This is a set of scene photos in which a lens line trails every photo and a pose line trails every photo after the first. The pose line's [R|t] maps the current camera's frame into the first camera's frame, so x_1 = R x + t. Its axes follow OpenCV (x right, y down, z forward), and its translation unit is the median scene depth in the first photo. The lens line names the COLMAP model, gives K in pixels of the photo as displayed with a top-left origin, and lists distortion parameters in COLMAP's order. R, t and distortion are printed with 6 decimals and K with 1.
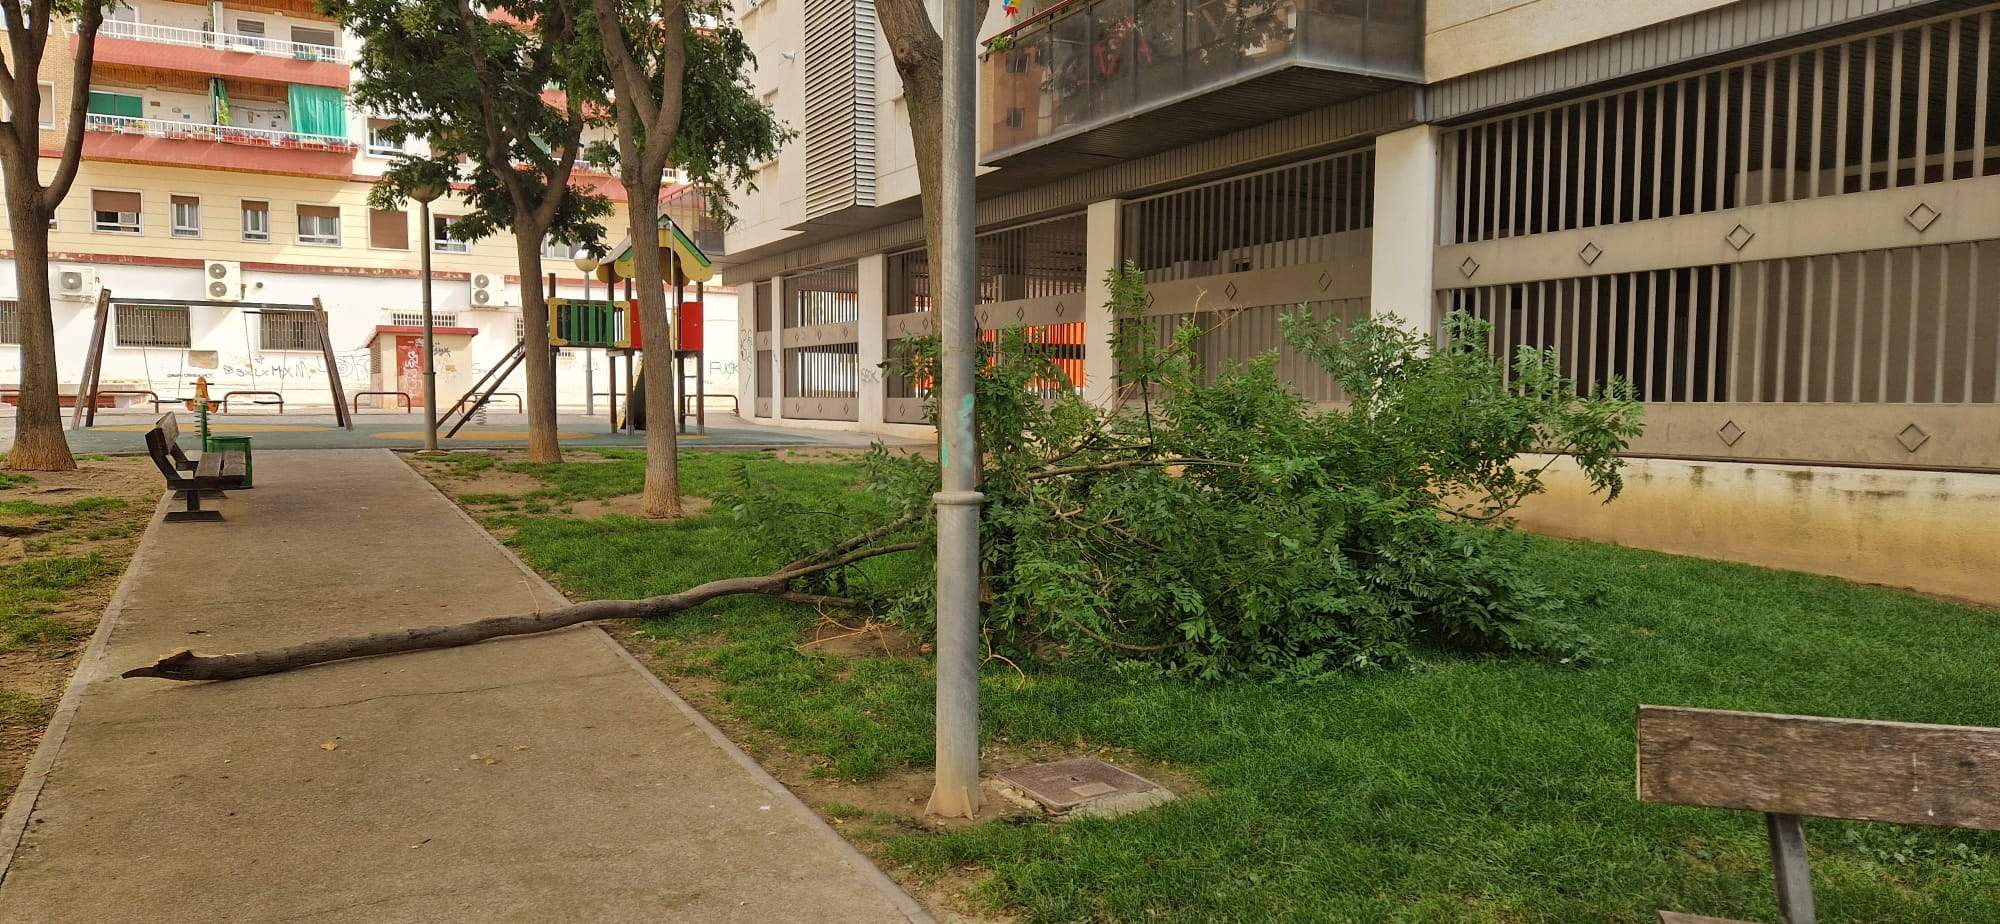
lens RADIAL K [[1356.3, 0, 1000.0], [0, 1356.3, 462.0], [0, 0, 1]] dist [0.065464, -0.060126]
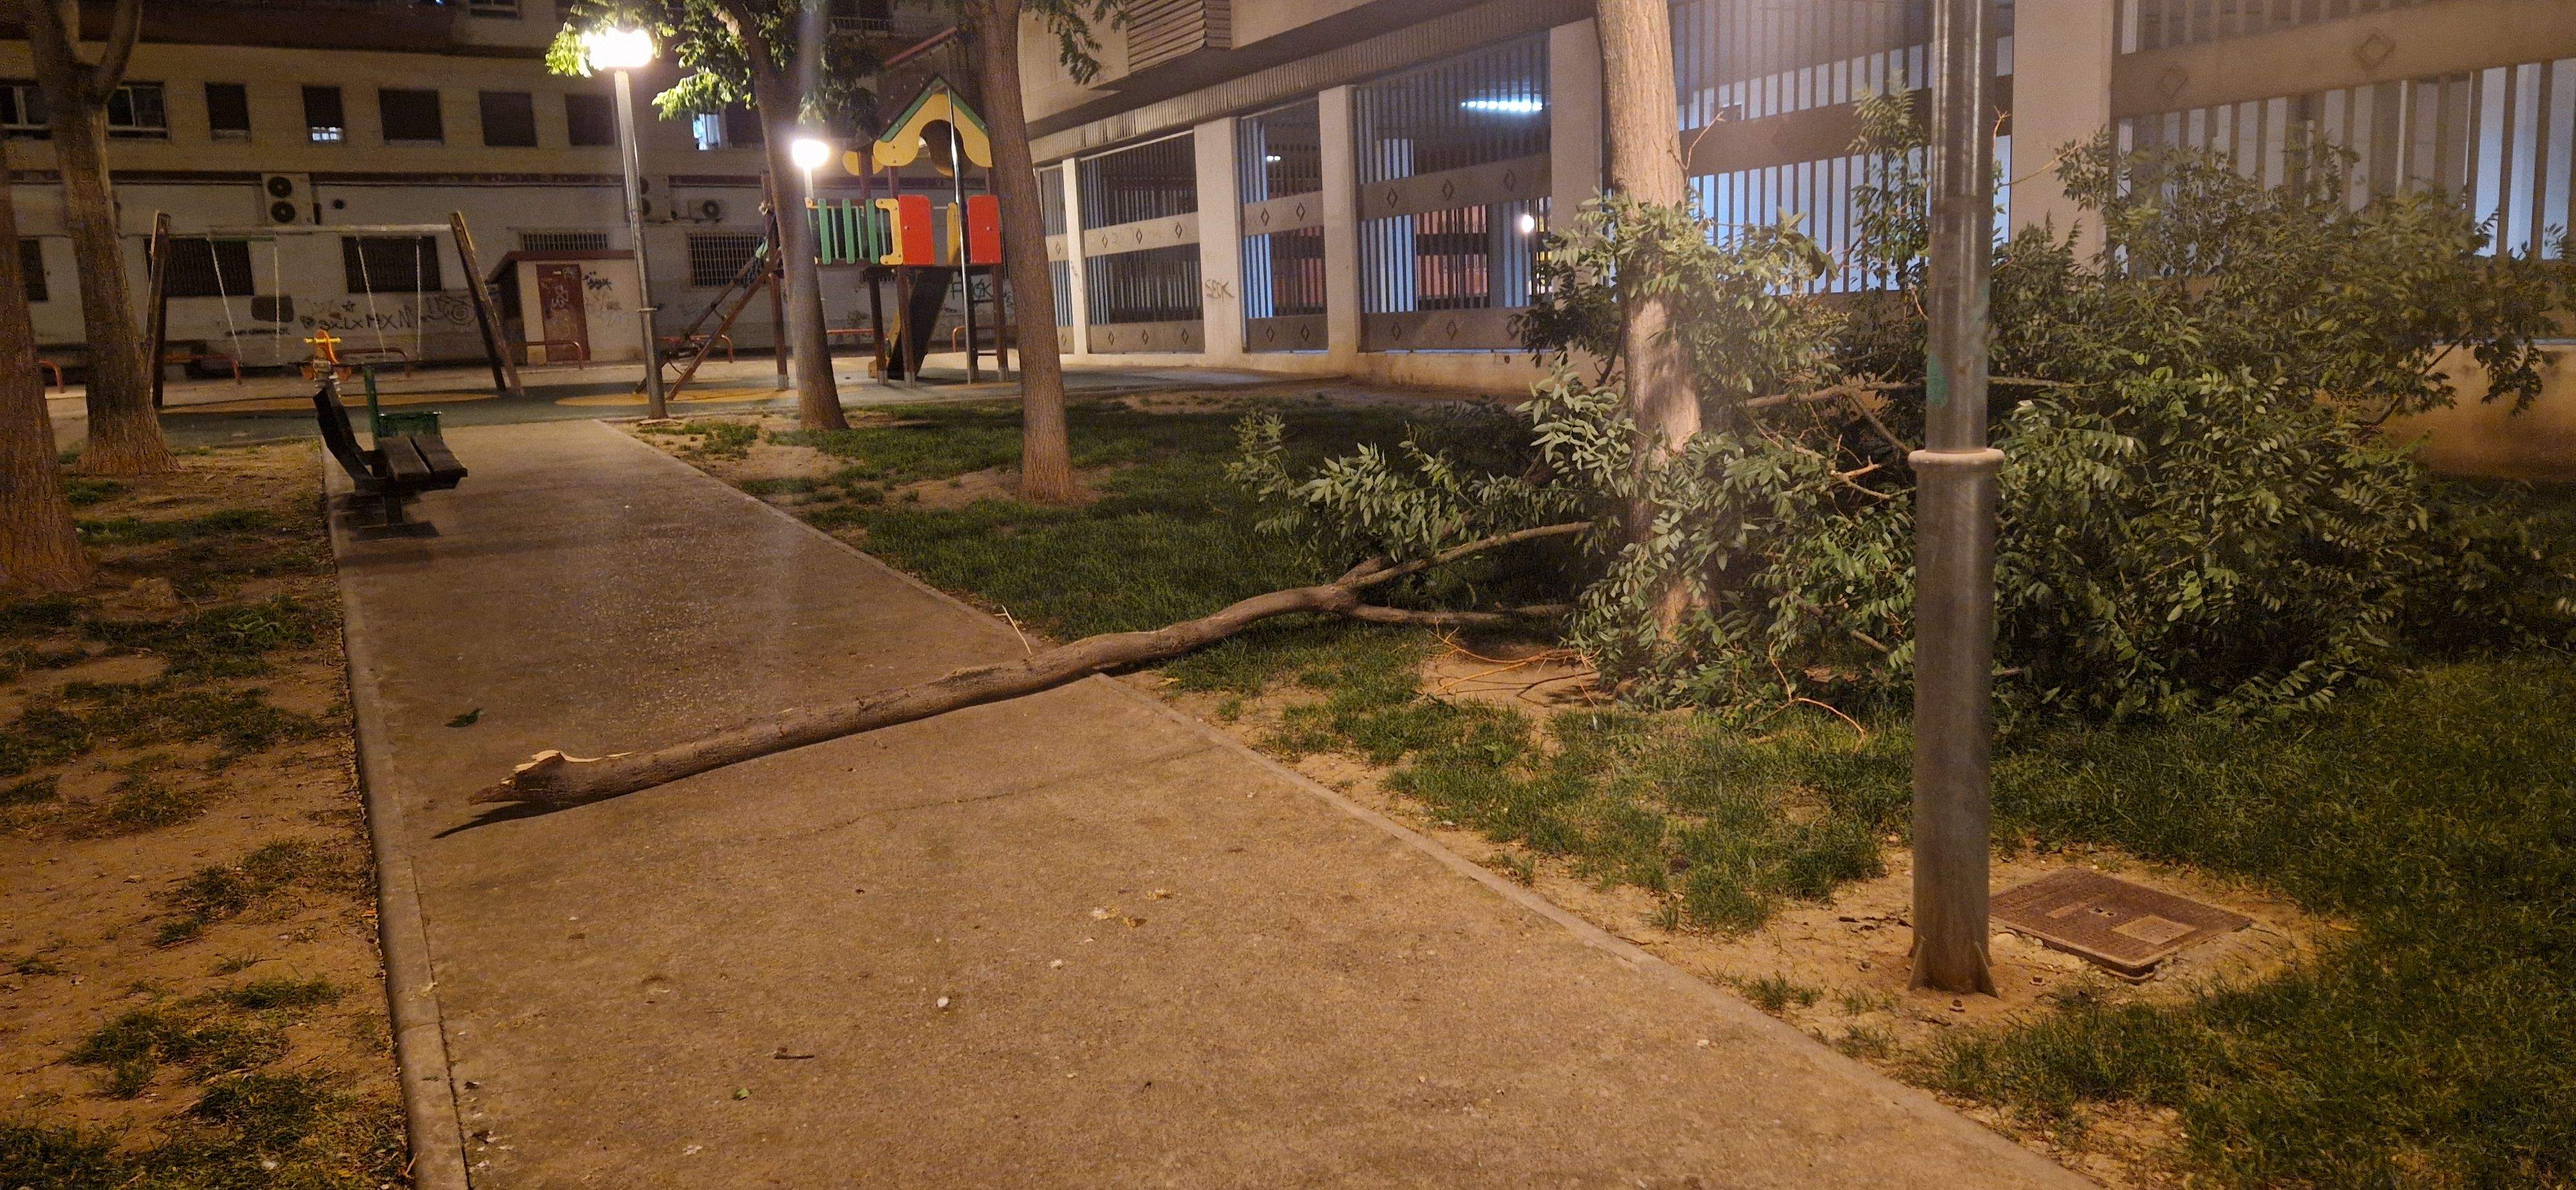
lens RADIAL K [[1689.1, 0, 1288.0], [0, 1689.1, 595.0], [0, 0, 1]] dist [0.080754, -0.058190]
pose [[0.998630, -0.049911, 0.015716, -0.300468], [0.047777, 0.992194, 0.115193, -0.013664], [-0.021343, -0.114284, 0.993219, 0.246878]]
